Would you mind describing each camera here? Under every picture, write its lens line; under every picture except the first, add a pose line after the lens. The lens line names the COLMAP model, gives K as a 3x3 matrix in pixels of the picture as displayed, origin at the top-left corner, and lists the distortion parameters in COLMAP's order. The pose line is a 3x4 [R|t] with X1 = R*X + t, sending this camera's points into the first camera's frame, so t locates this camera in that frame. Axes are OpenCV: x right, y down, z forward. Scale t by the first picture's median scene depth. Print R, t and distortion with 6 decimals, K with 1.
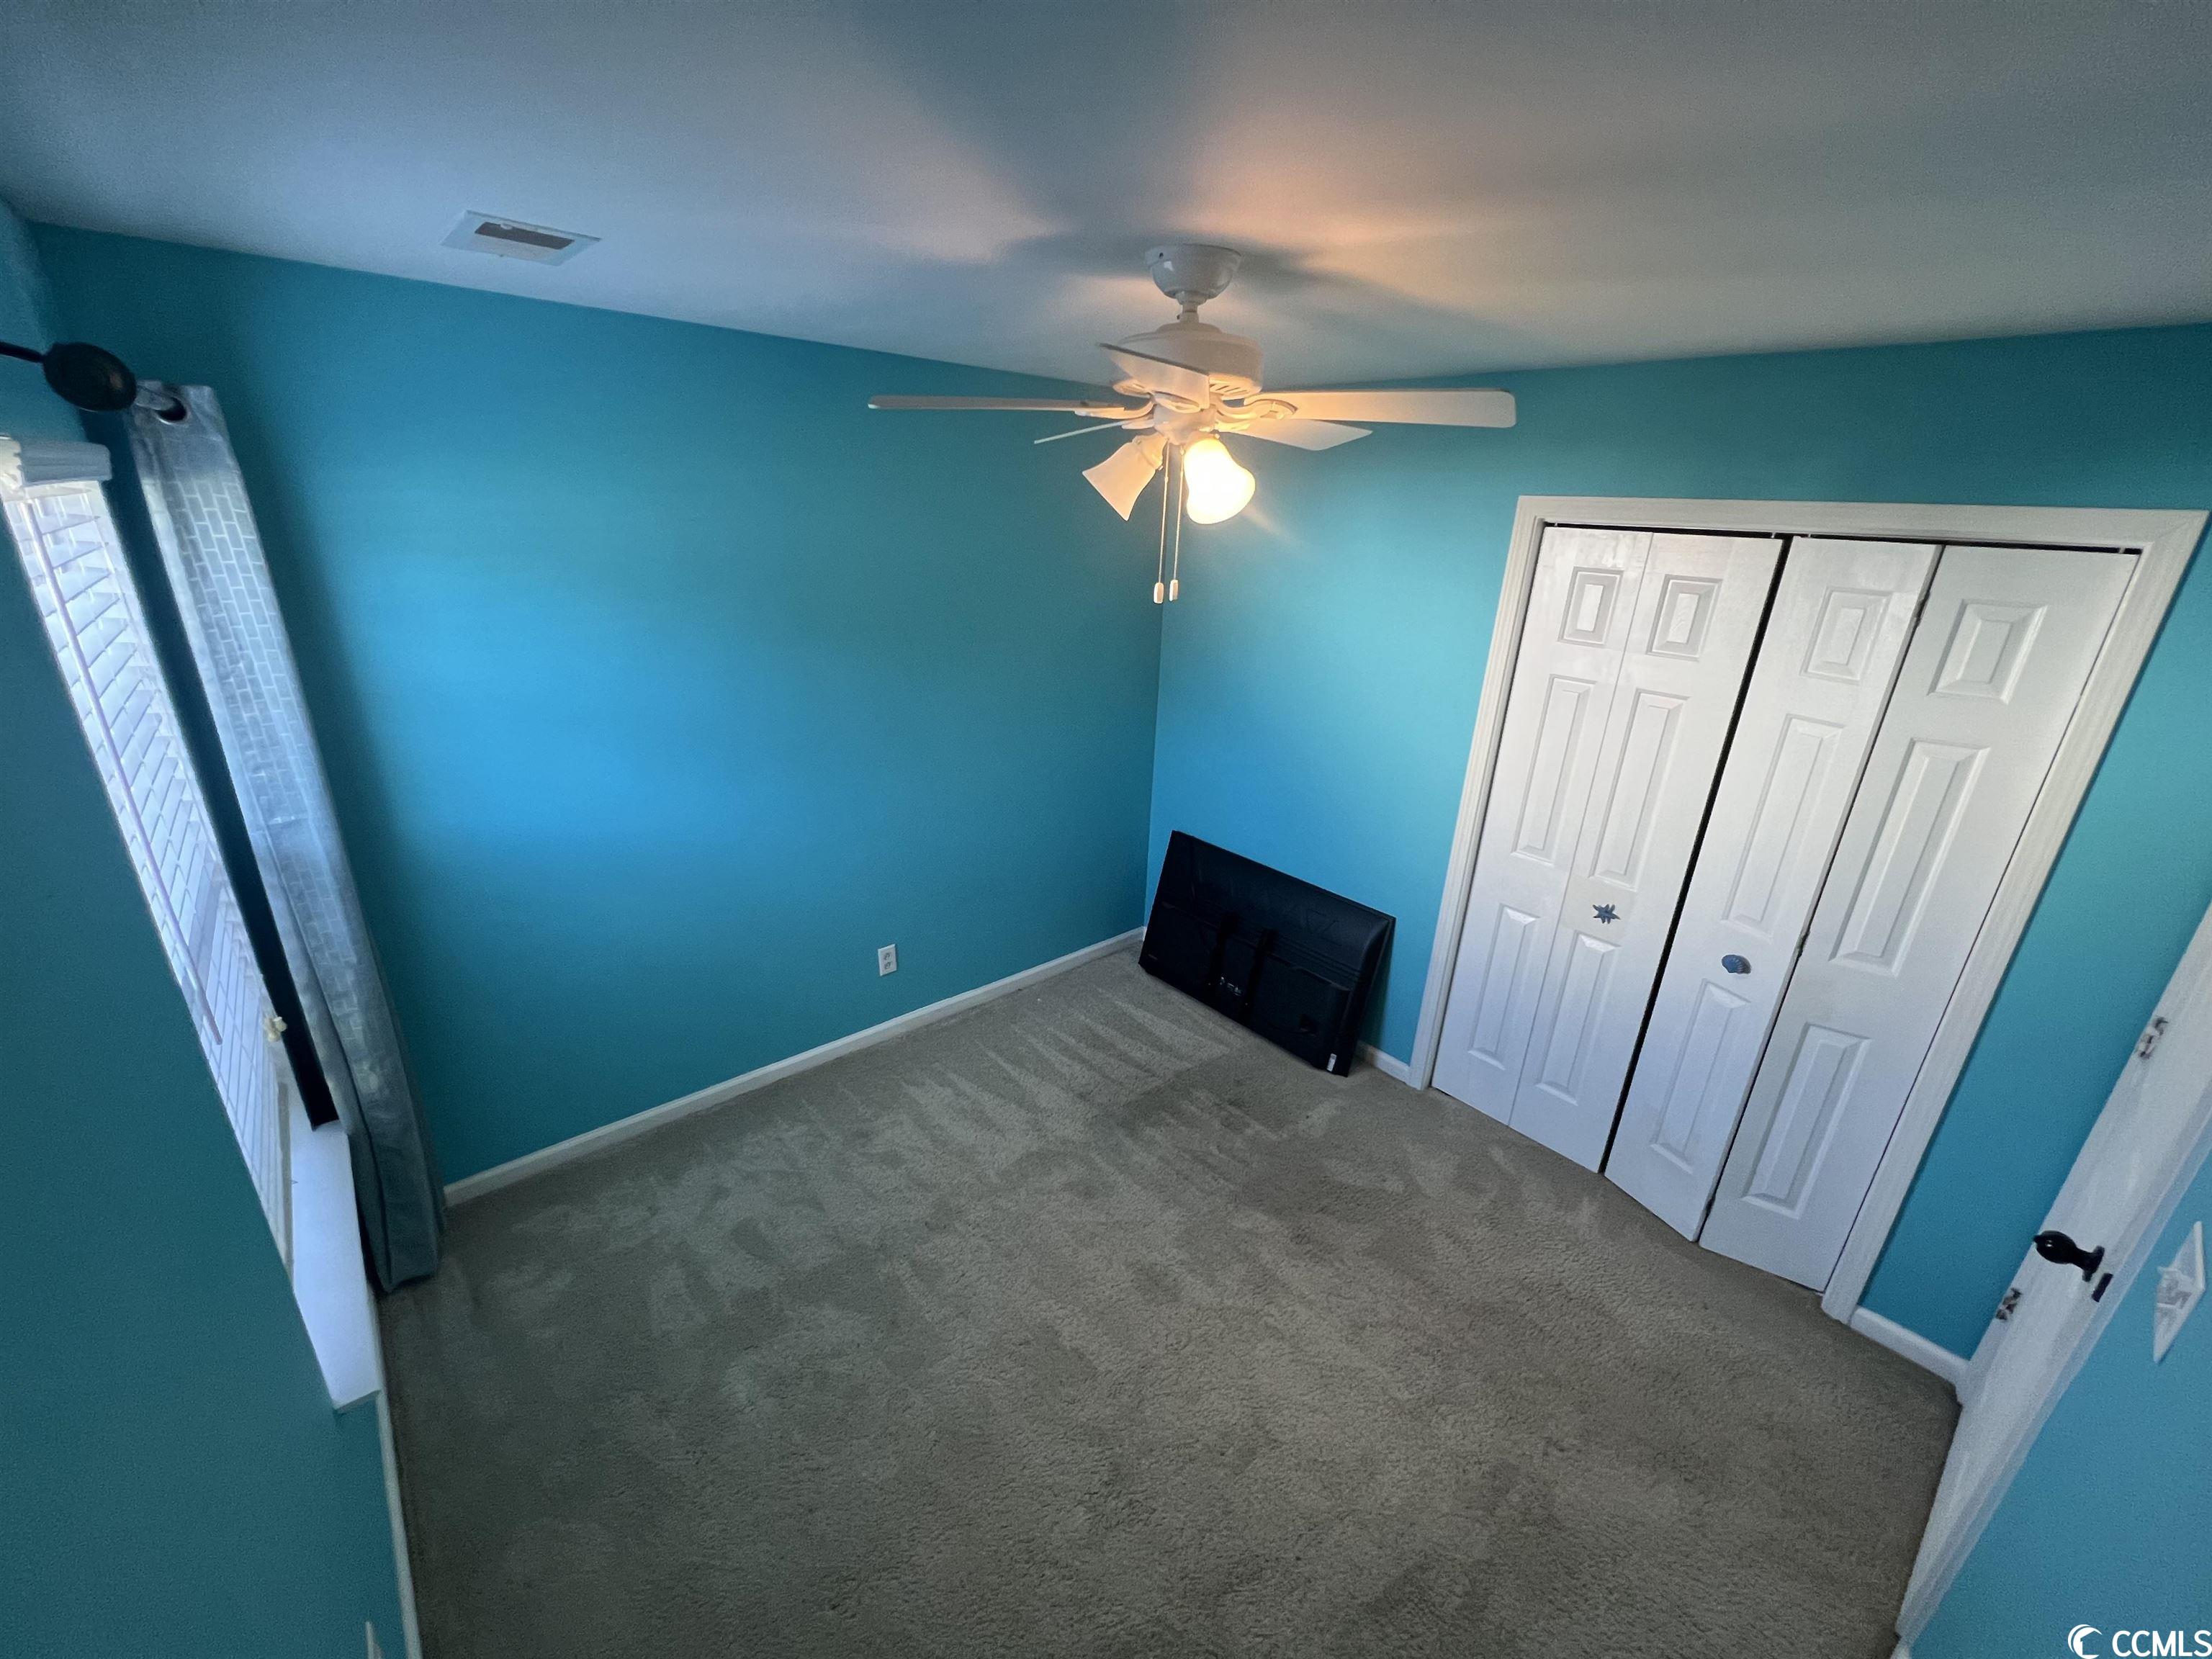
lens RADIAL K [[884.8, 0, 1110.3], [0, 884.8, 828.0], [0, 0, 1]] dist [-0.000213, -0.000269]
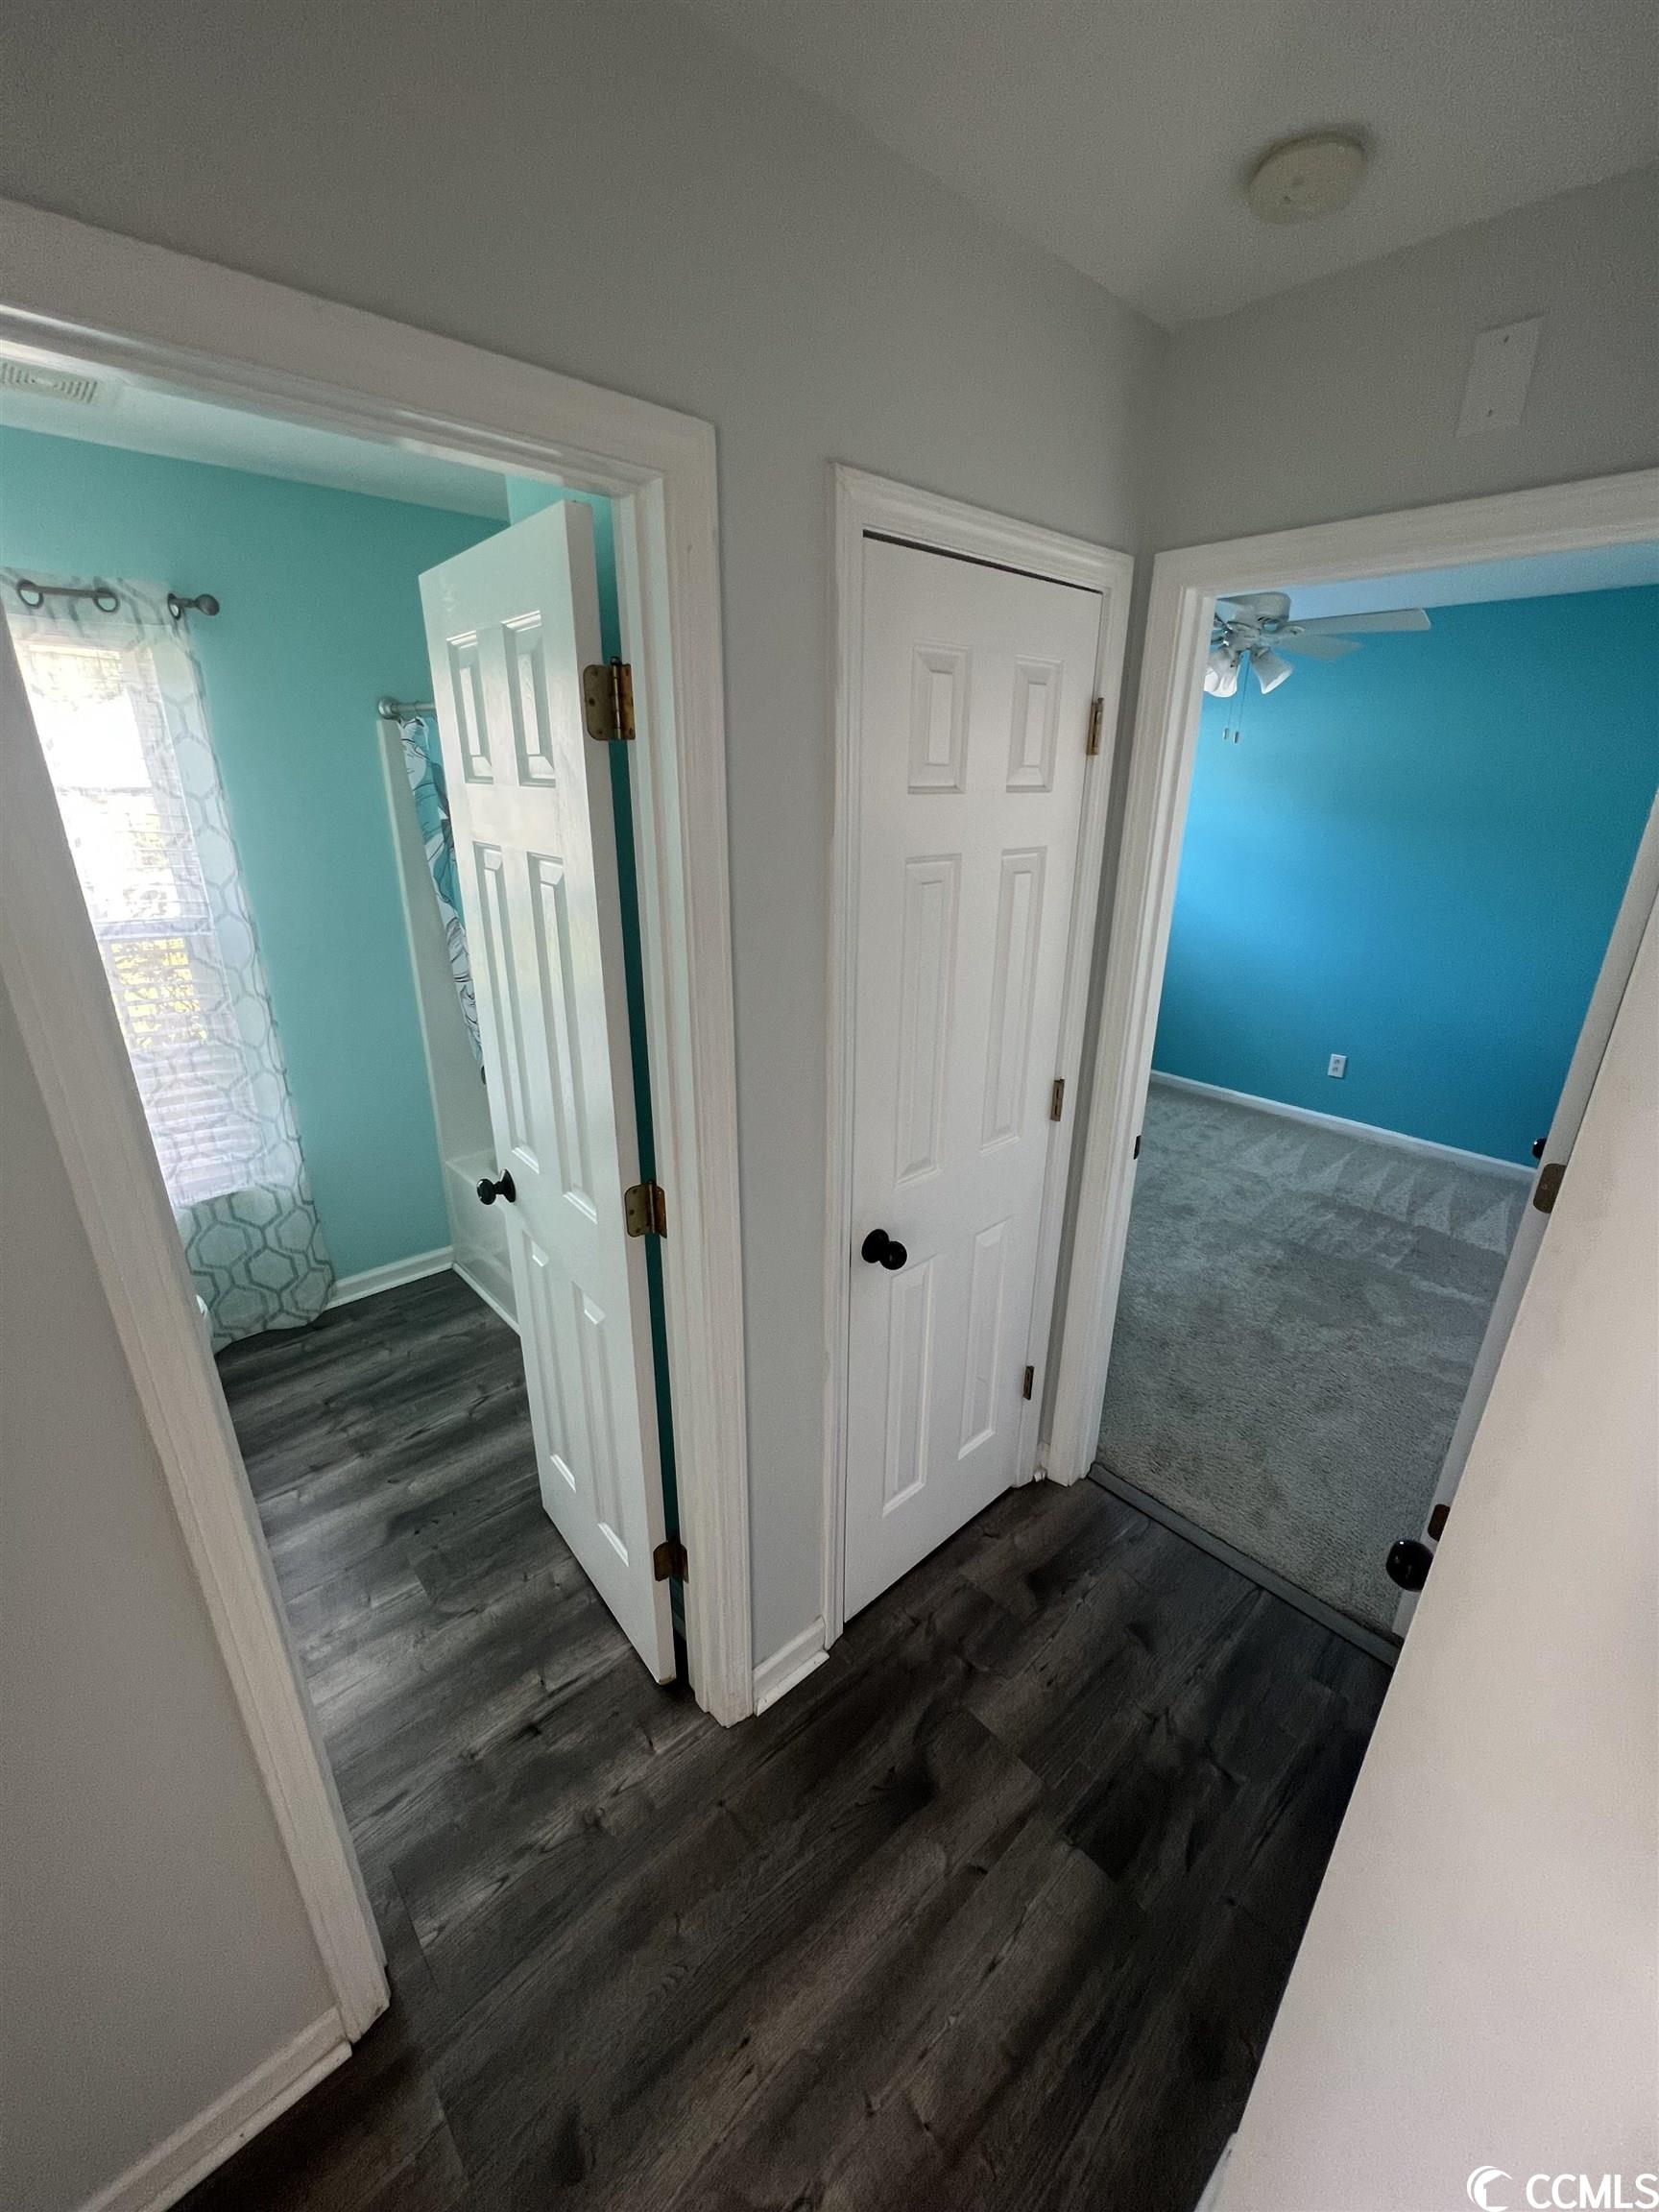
lens RADIAL K [[887.2, 0, 831.0], [0, 887.2, 1098.1], [0, 0, 1]] dist [-0.001236, -0.000099]
pose [[0.020581, 0.303659, -0.952559, 1.134776], [-0.351596, 0.894100, 0.277427, 0.098652], [0.935926, 0.329206, 0.125166, 0.139560]]
